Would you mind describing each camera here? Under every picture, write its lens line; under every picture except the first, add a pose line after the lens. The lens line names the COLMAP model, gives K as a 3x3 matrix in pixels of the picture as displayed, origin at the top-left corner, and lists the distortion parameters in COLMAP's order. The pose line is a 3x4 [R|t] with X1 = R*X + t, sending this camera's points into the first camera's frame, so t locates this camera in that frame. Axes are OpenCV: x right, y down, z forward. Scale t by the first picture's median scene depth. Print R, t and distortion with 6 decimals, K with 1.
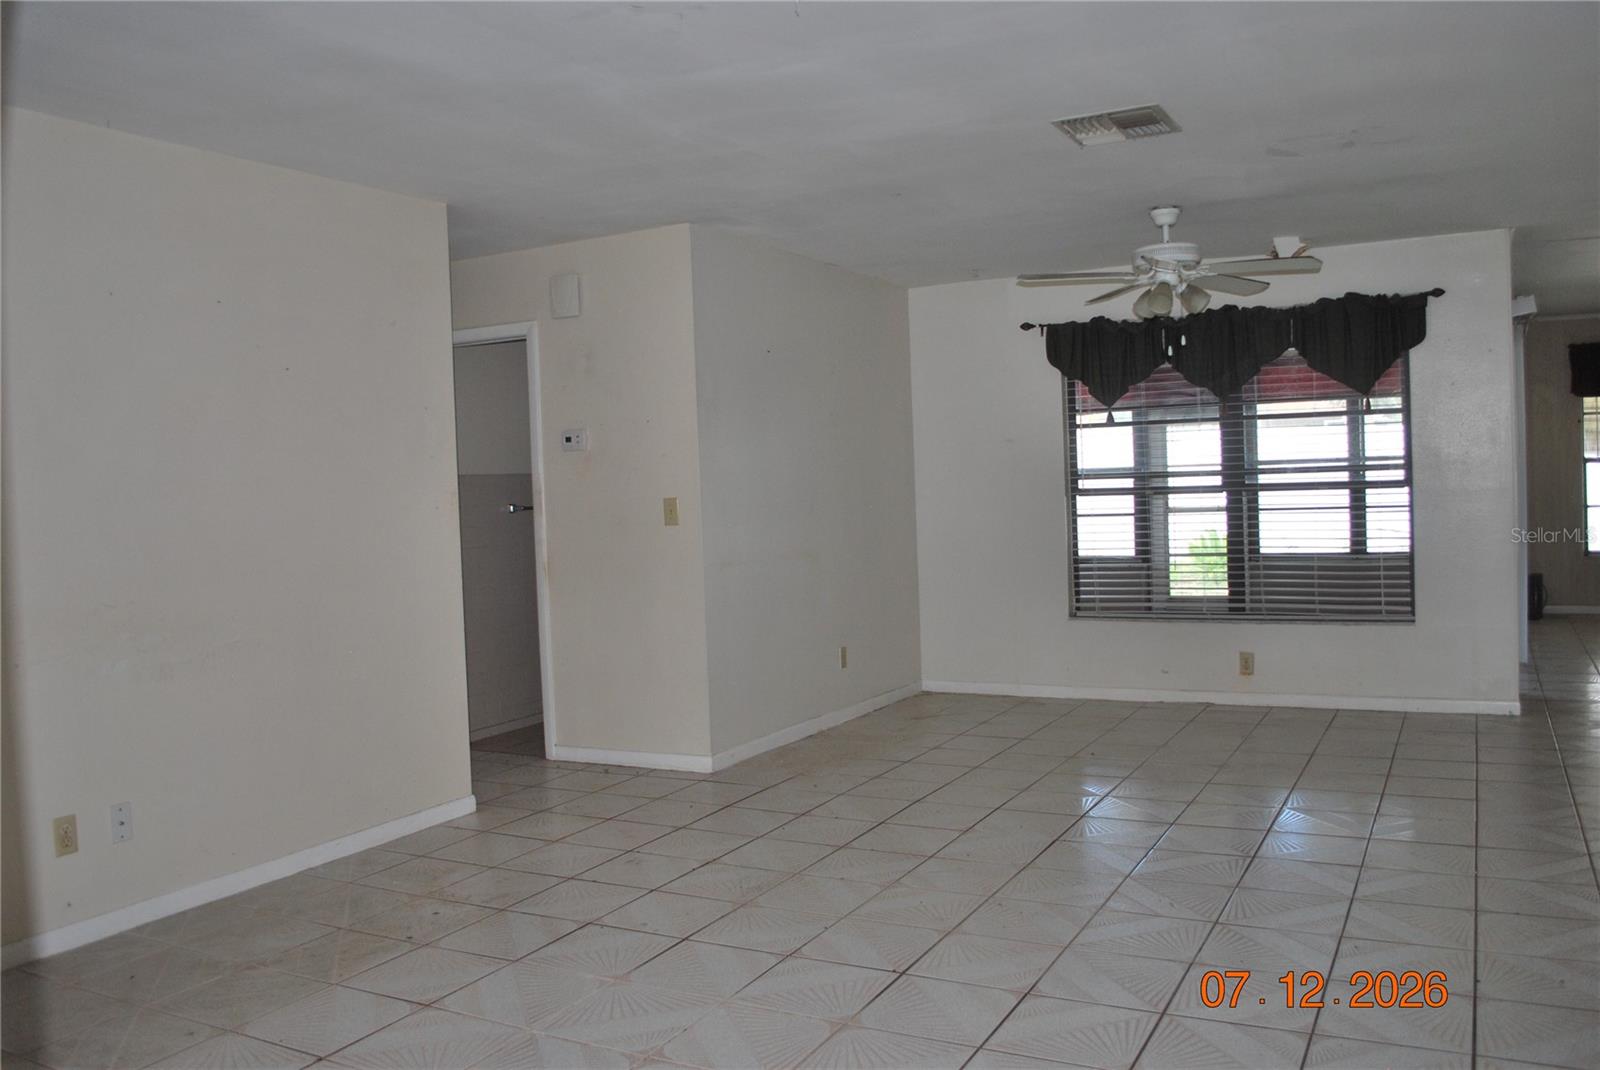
lens RADIAL K [[1295.7, 0, 801.0], [0, 1295.7, 522.2], [0, 0, 1]] dist [-0.081622, 0.006682]
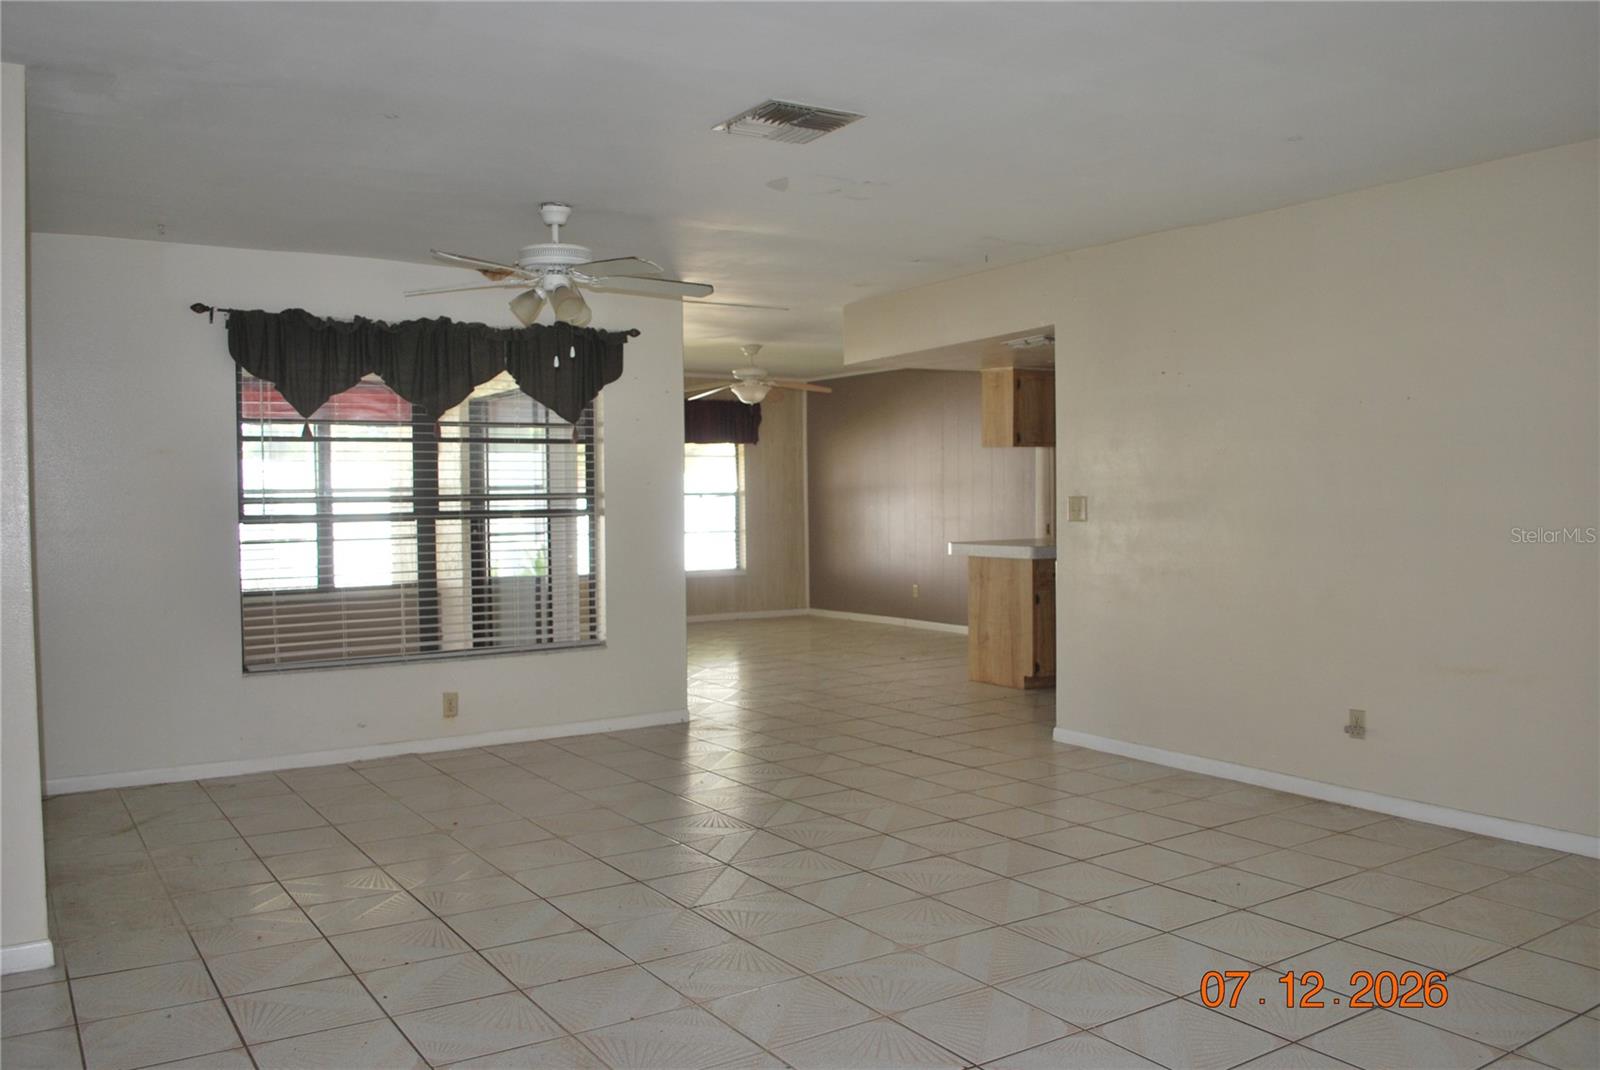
lens RADIAL K [[1295.7, 0, 801.0], [0, 1295.7, 522.2], [0, 0, 1]] dist [-0.081622, 0.006682]
pose [[0.482934, 0.009084, 0.875610, -0.334661], [0.020537, 0.999554, -0.021697, 0.003356], [-0.875416, 0.028461, 0.482532, 0.317480]]
